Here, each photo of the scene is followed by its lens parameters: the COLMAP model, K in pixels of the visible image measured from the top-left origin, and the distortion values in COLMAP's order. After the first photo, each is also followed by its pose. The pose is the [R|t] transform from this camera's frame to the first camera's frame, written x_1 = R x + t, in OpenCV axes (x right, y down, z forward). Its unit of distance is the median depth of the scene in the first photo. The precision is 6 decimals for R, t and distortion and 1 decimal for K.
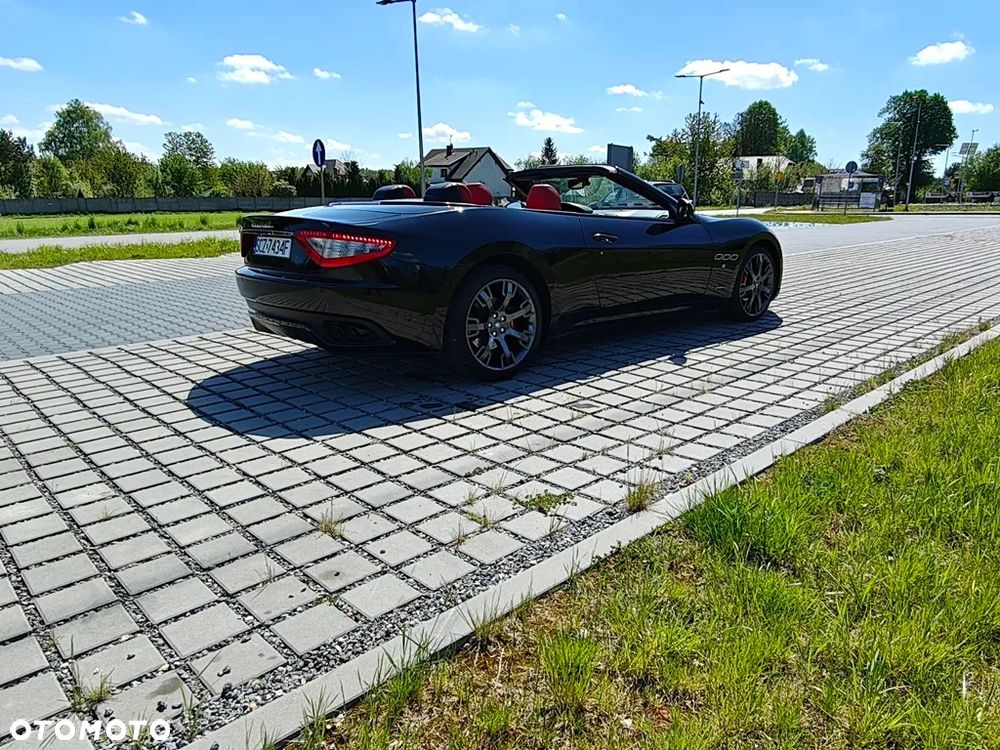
lens RADIAL K [[695.0, 0, 532.9], [0, 695.0, 388.4], [0, 0, 1]] dist [-0.001045, 0.002961]
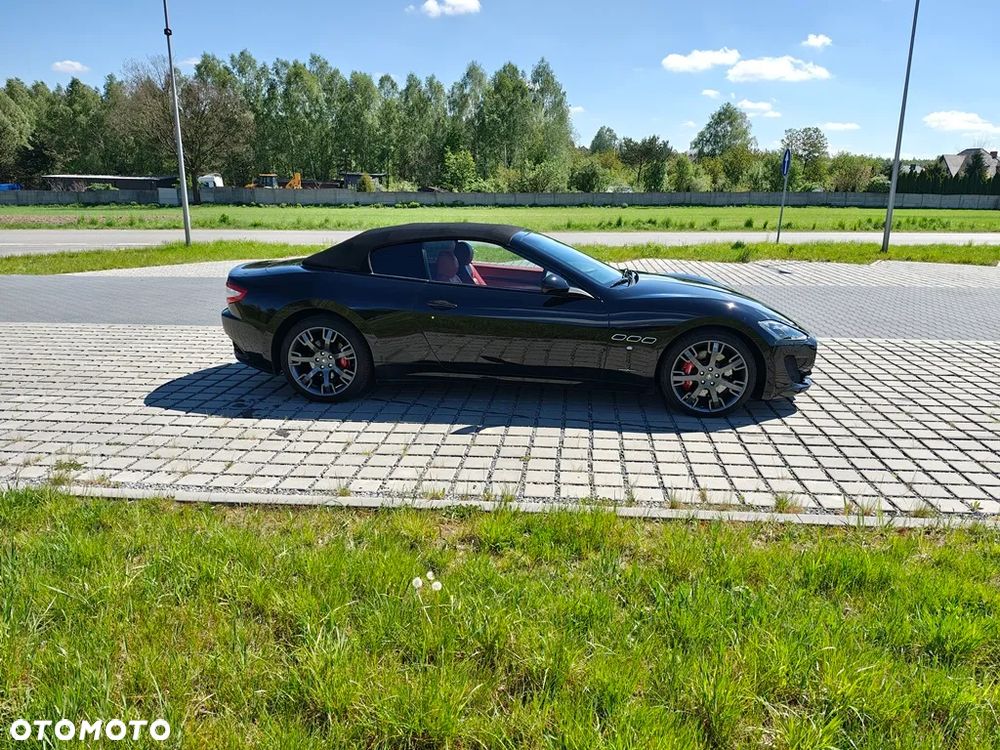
lens RADIAL K [[695.6, 0, 517.5], [0, 695.6, 370.3], [0, 0, 1]] dist [0.074996, -0.132995]
pose [[0.651253, 0.201983, -0.731487, 1.191809], [-0.210700, 0.974156, 0.081401, -0.266622], [0.729024, 0.101111, 0.676979, 0.388193]]
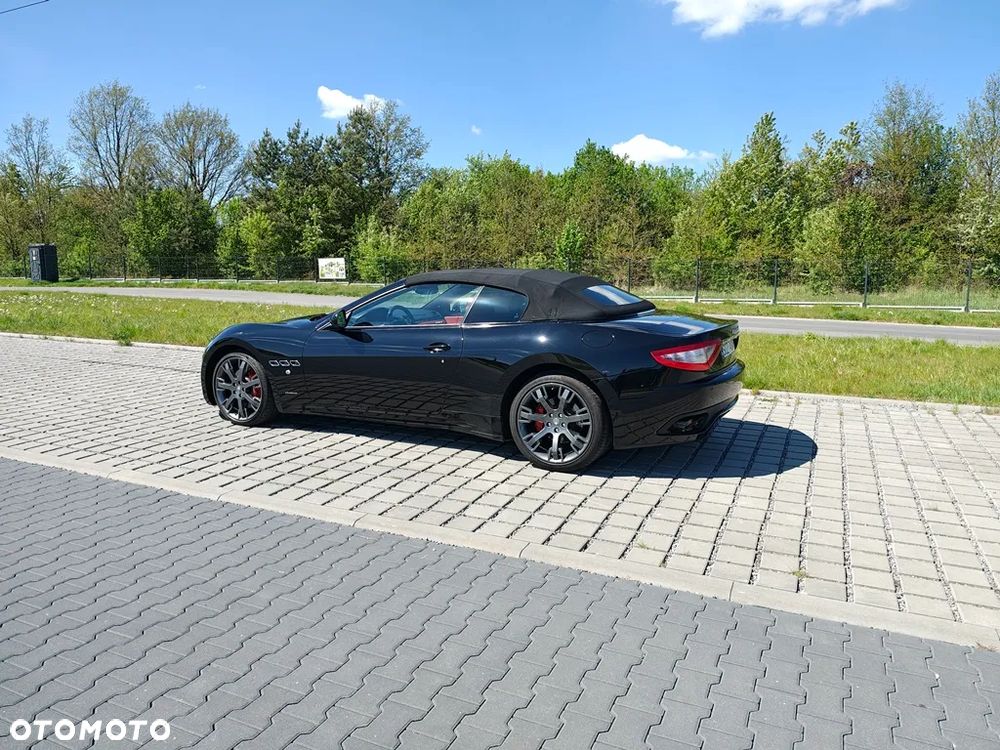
lens RADIAL K [[690.6, 0, 512.5], [0, 690.6, 363.2], [0, 0, 1]] dist [0.072559, -0.115968]
pose [[-0.363545, -0.124753, 0.923186, -1.399687], [0.242728, 0.944077, 0.223161, -0.552938], [-0.899399, 0.305212, -0.312933, 1.759130]]
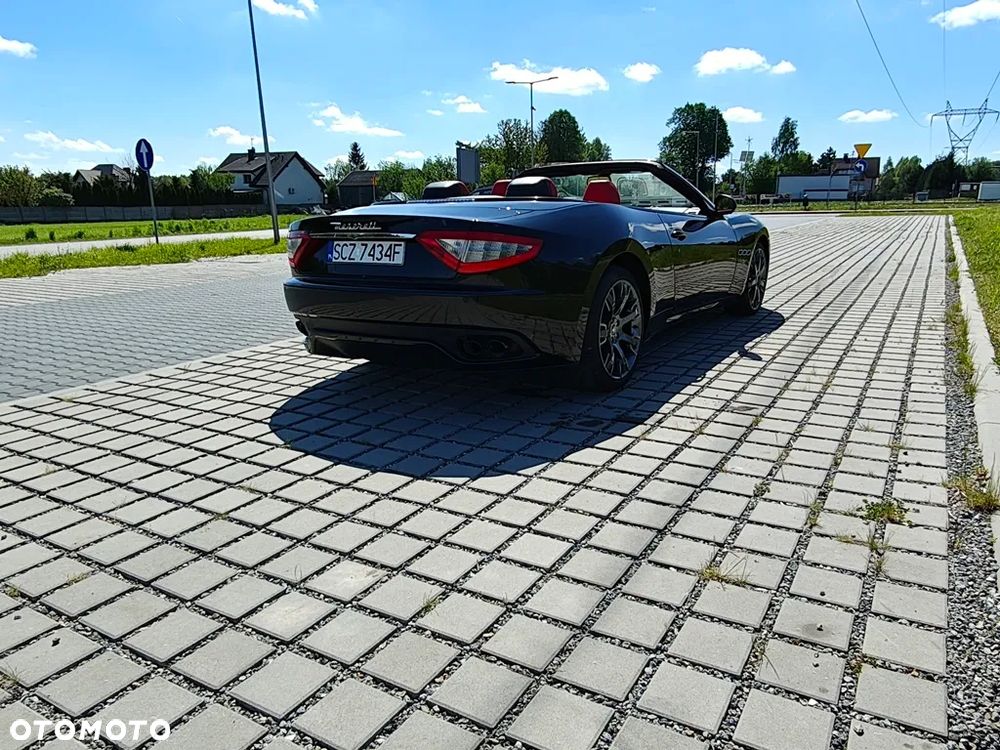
lens RADIAL K [[695.0, 0, 532.9], [0, 695.0, 388.4], [0, 0, 1]] dist [-0.001045, 0.002961]
pose [[0.964000, -0.078999, 0.253894, -0.410147], [0.081023, 0.996709, 0.002492, -0.025979], [-0.253256, 0.018169, 0.967229, 0.139307]]
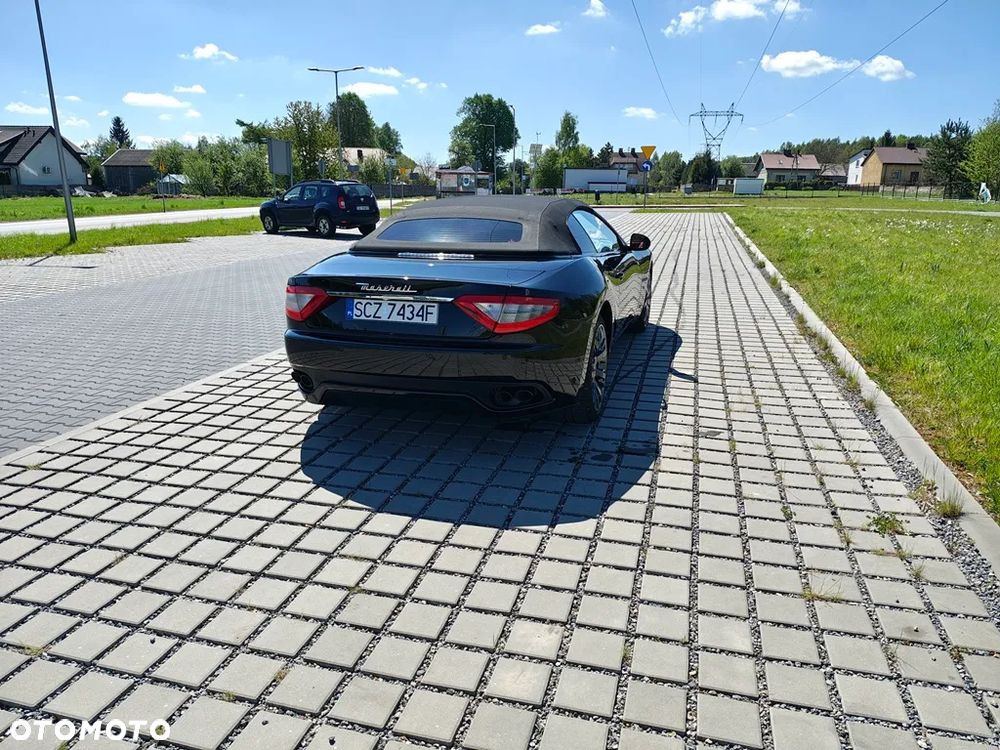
lens RADIAL K [[692.1, 0, 505.4], [0, 692.1, 362.8], [0, 0, 1]] dist [0.077832, -0.137431]
pose [[0.865730, -0.114576, 0.487221, -0.696882], [0.123279, 0.992269, 0.014293, -0.134814], [-0.485092, 0.047690, 0.873162, 0.158013]]
